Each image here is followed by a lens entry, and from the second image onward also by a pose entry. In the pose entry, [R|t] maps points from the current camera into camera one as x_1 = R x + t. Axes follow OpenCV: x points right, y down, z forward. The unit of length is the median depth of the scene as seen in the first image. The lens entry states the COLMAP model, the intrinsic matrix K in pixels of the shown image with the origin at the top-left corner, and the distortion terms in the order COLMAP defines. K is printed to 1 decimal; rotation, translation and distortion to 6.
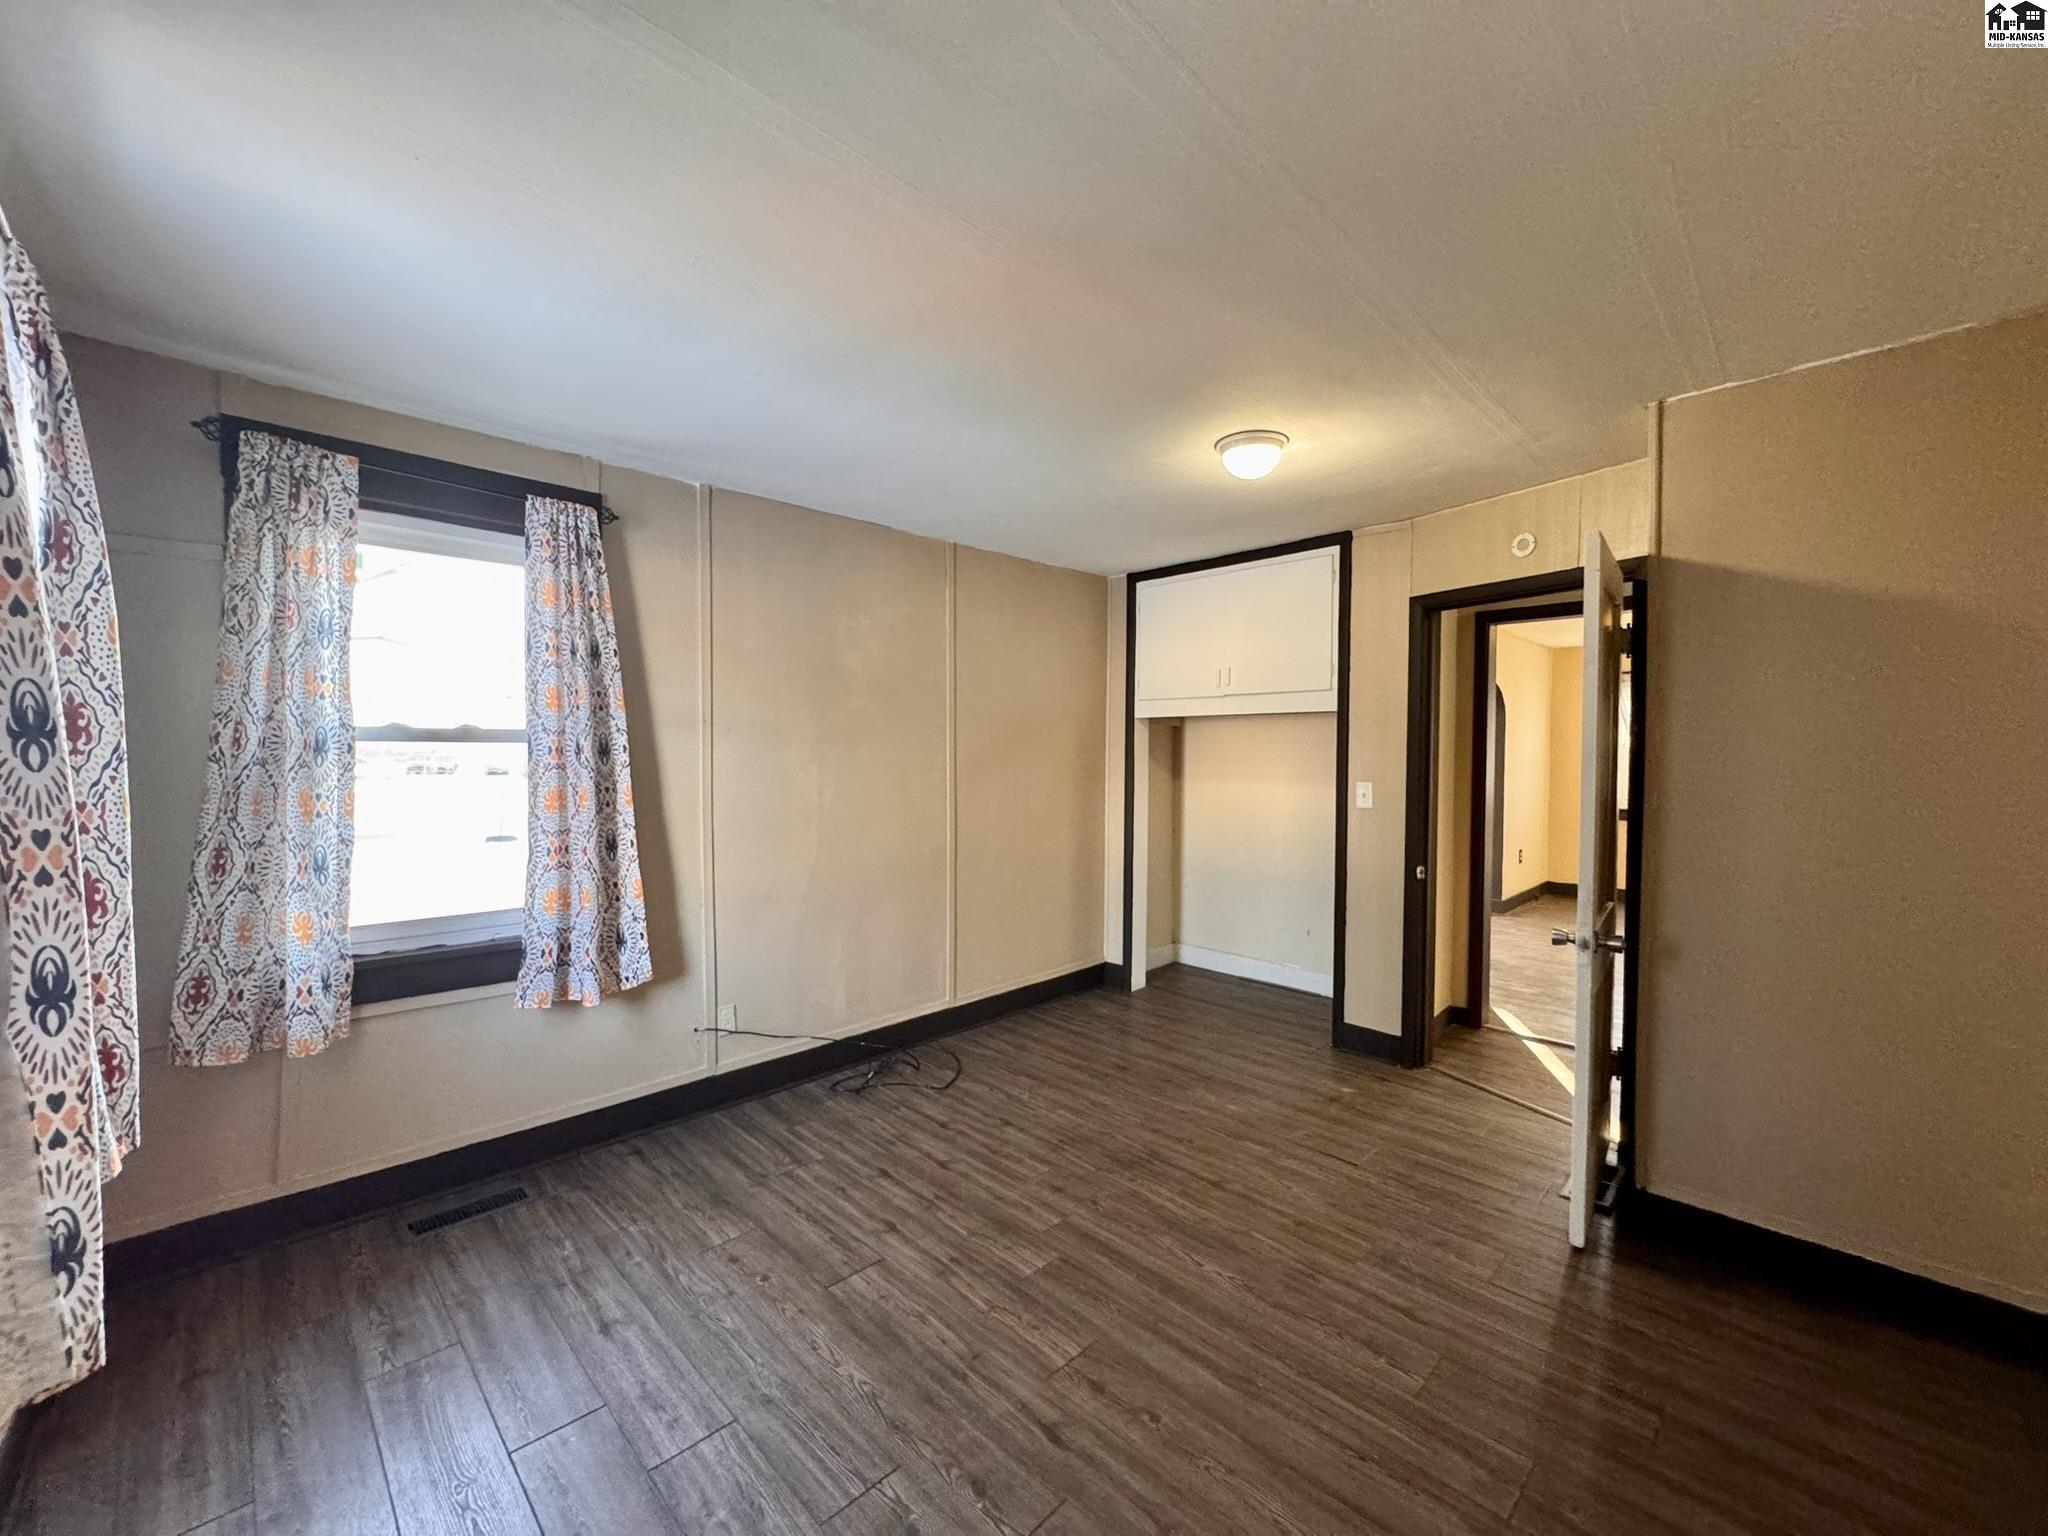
lens RADIAL K [[817.8, 0, 1021.1], [0, 817.8, 762.6], [0, 0, 1]] dist [-0.001868, 0.000241]
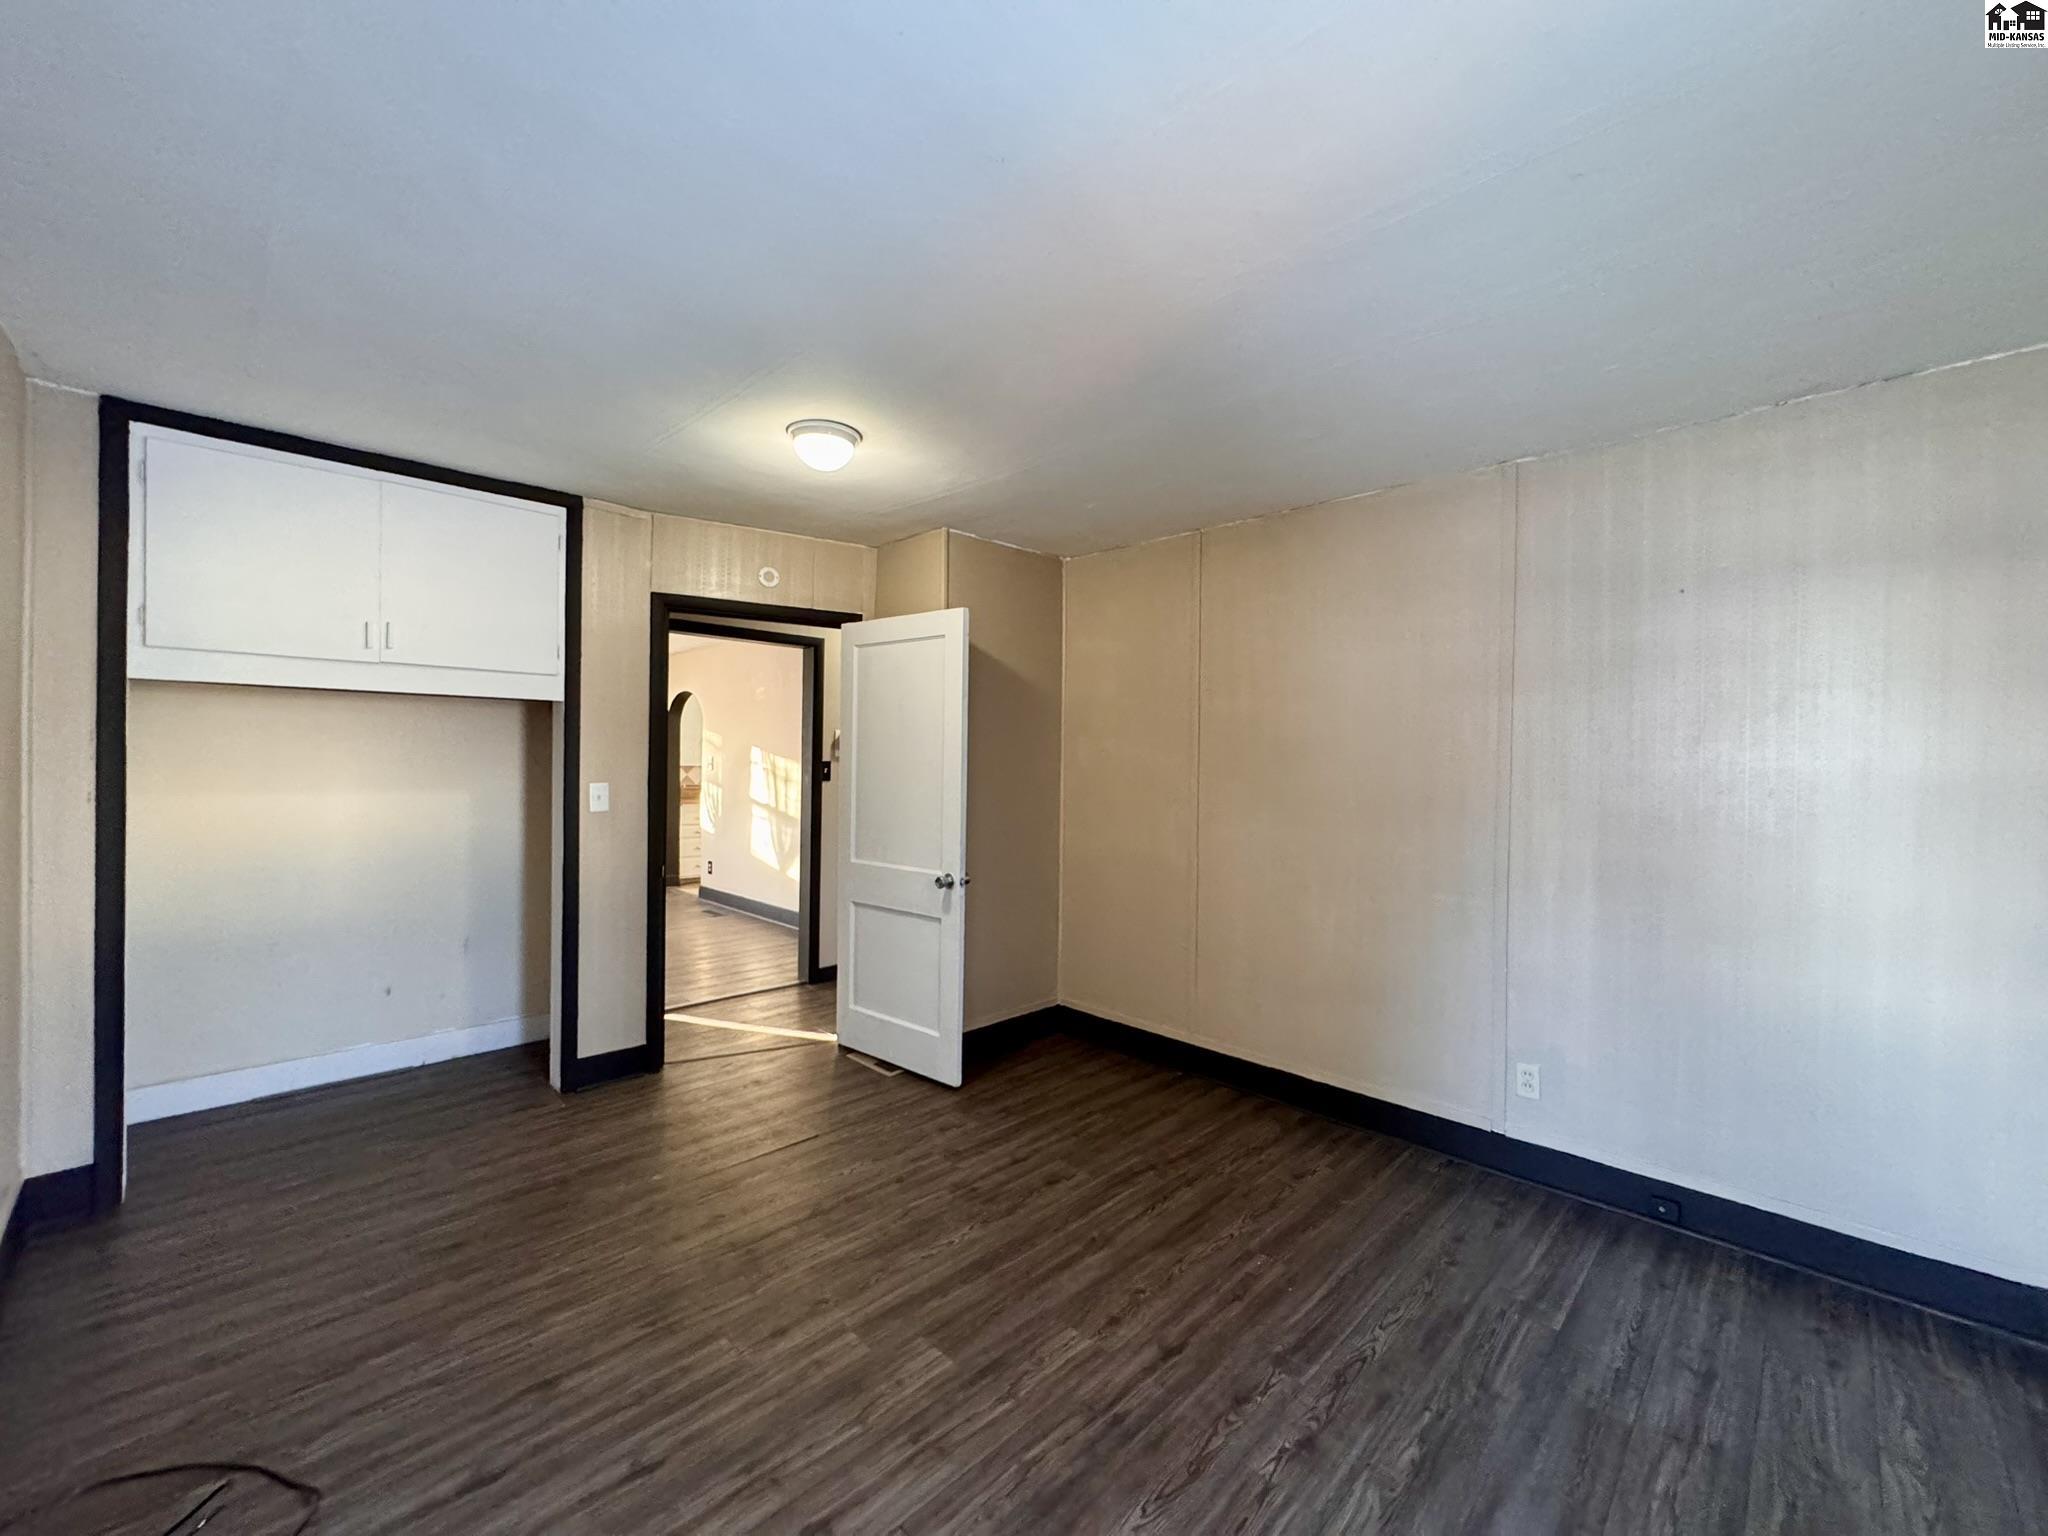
lens RADIAL K [[817.8, 0, 1020.8], [0, 817.8, 767.4], [0, 0, 1]] dist [-0.001868, 0.000241]
pose [[-0.008166, -0.014587, 0.999860, -0.661525], [0.000441, 0.999893, 0.014591, -0.008977], [-0.999967, 0.000560, -0.008159, 0.738612]]
